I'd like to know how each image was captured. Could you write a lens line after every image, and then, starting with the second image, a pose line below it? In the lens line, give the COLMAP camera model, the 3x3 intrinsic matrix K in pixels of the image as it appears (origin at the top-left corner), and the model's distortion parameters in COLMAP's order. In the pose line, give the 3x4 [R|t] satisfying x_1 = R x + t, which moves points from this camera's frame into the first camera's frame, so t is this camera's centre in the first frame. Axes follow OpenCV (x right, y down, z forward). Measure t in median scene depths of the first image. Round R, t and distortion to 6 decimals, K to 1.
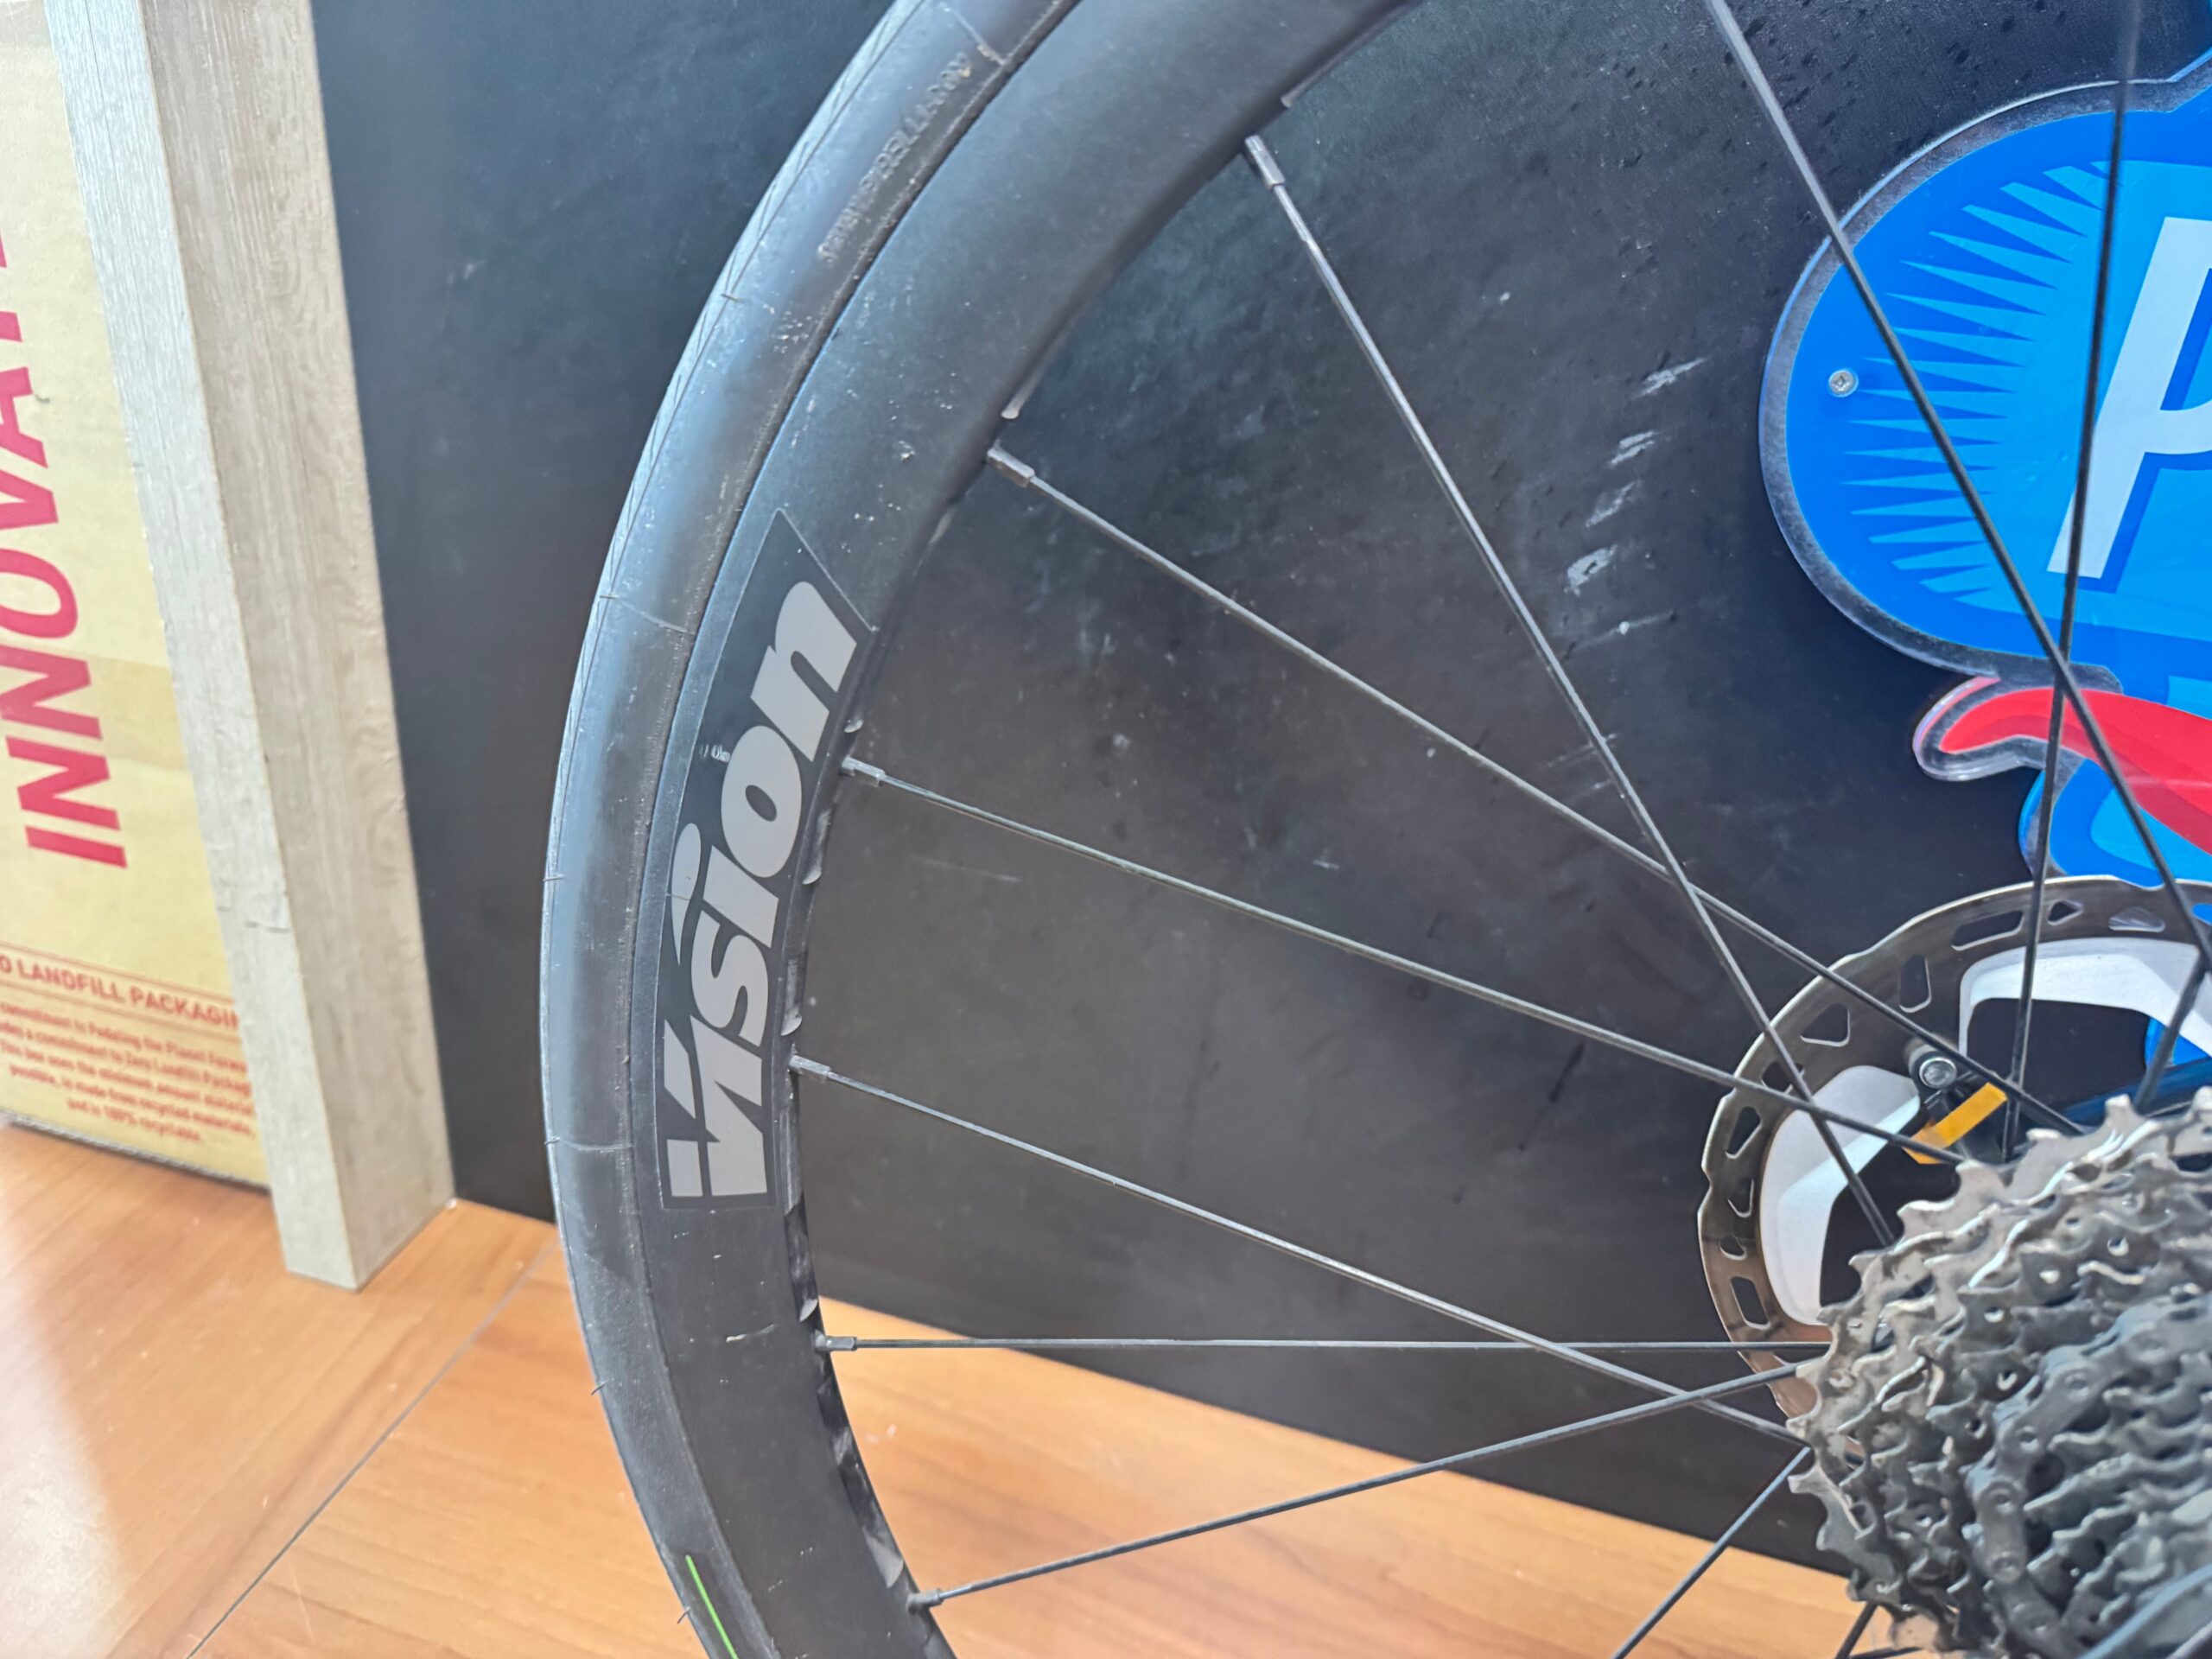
lens RADIAL K [[1614.1, 0, 1115.8], [0, 1614.1, 824.1], [0, 0, 1]] dist [0.003349, -0.002968]
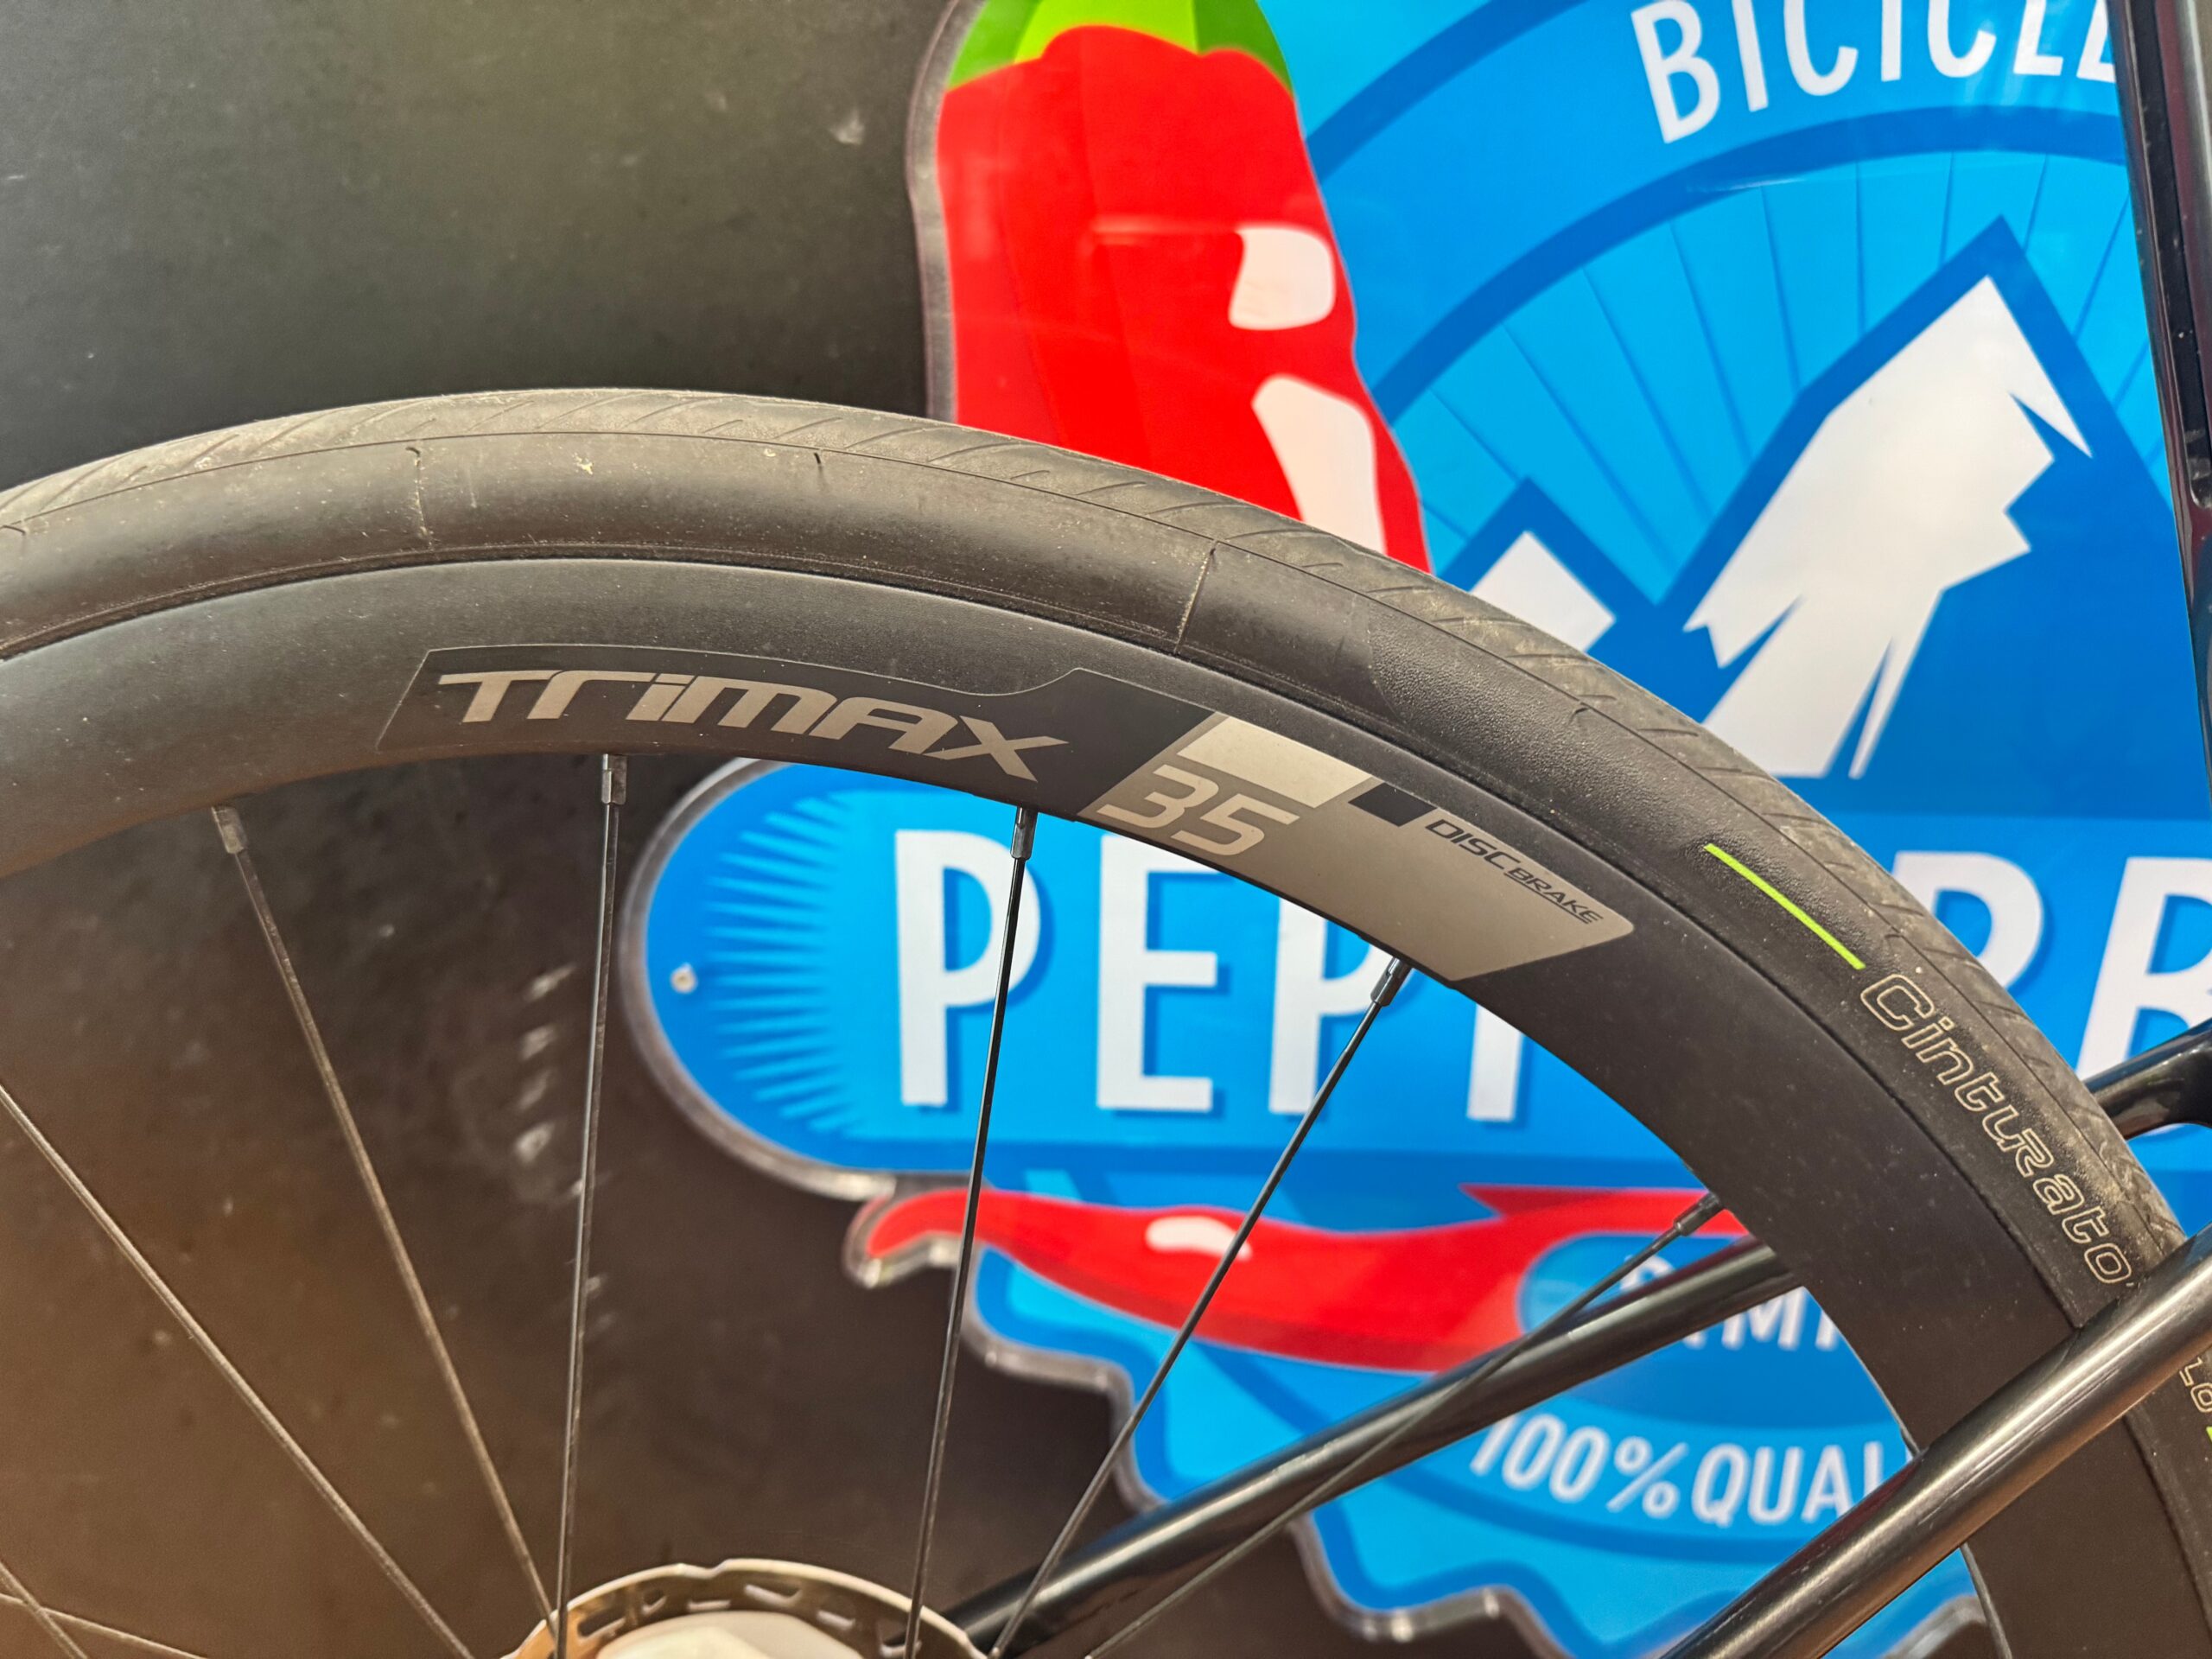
lens RADIAL K [[1601.2, 0, 1101.7], [0, 1601.2, 841.2], [0, 0, 1]] dist [0.027116, -0.068675]
pose [[0.964449, -0.139461, 0.224475, 0.410286], [0.160006, 0.984185, -0.076011, -0.196876], [-0.210324, 0.109226, 0.971511, -0.140220]]
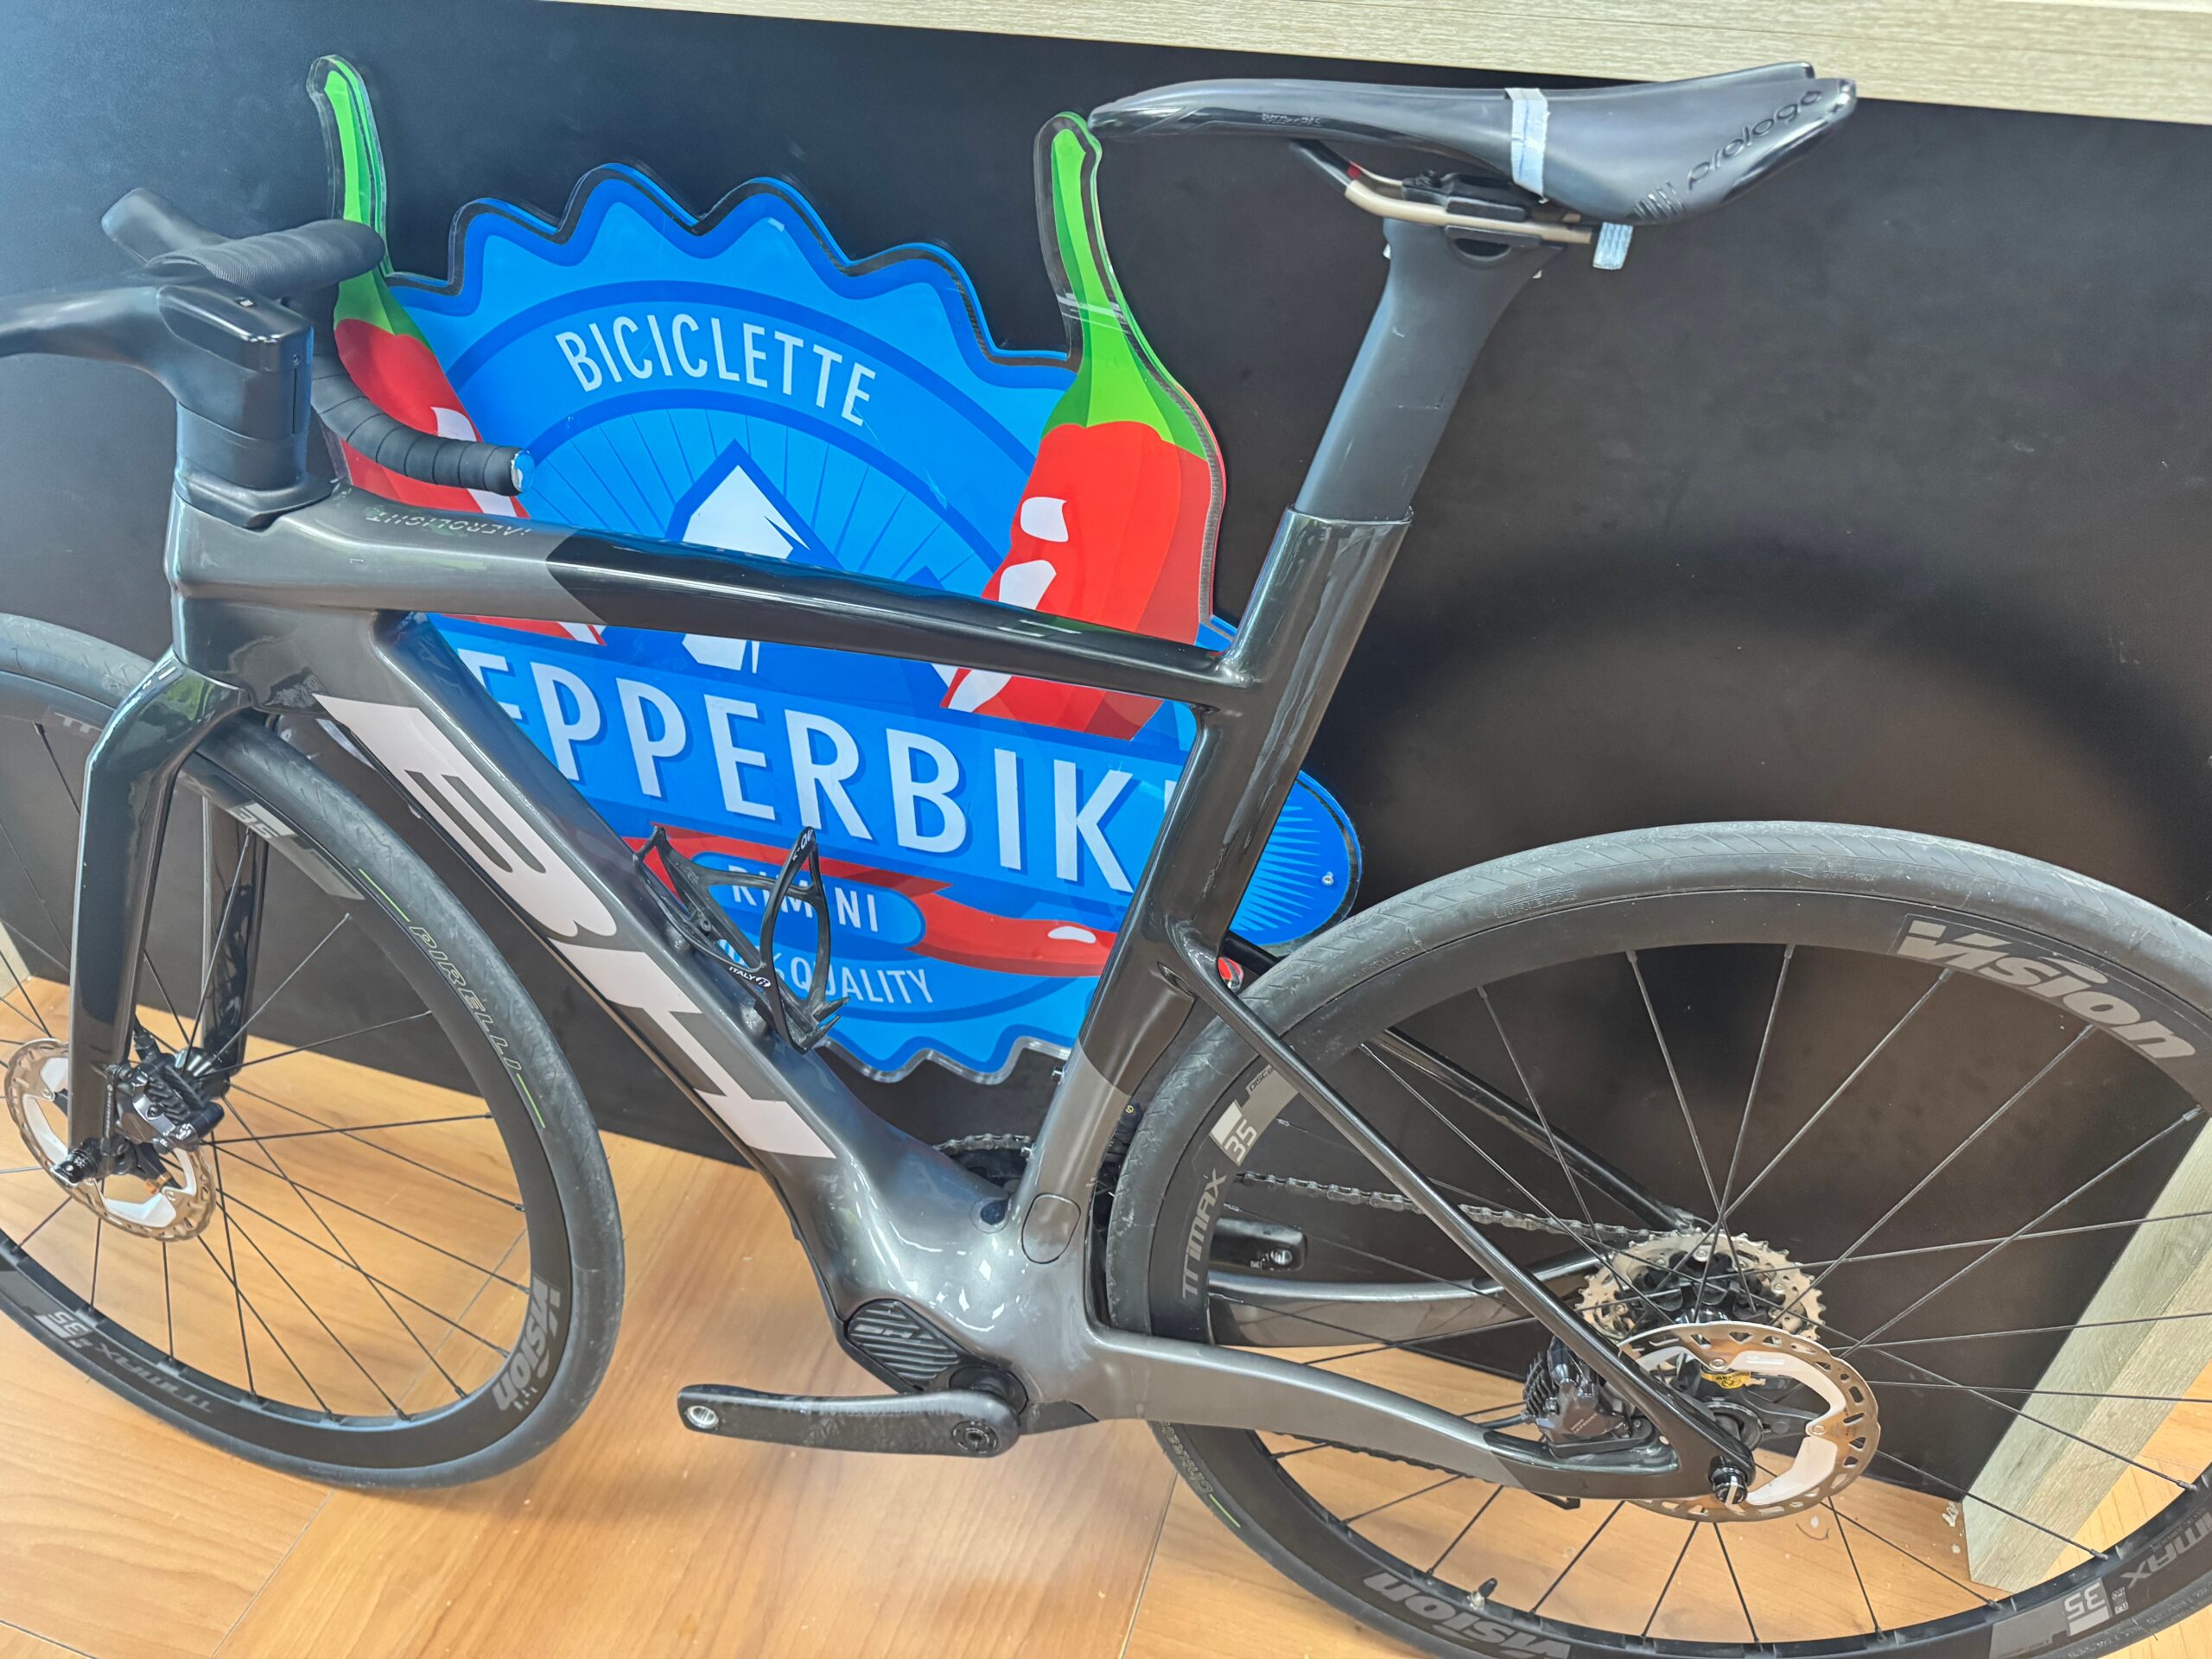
lens RADIAL K [[1565.4, 0, 1099.8], [0, 1565.4, 837.9], [0, 0, 1]] dist [0.048393, -0.060270]
pose [[0.996414, -0.036250, -0.076447, 1.552453], [0.051702, 0.976114, 0.211018, -0.410443], [0.066972, -0.214214, 0.974488, -1.170871]]
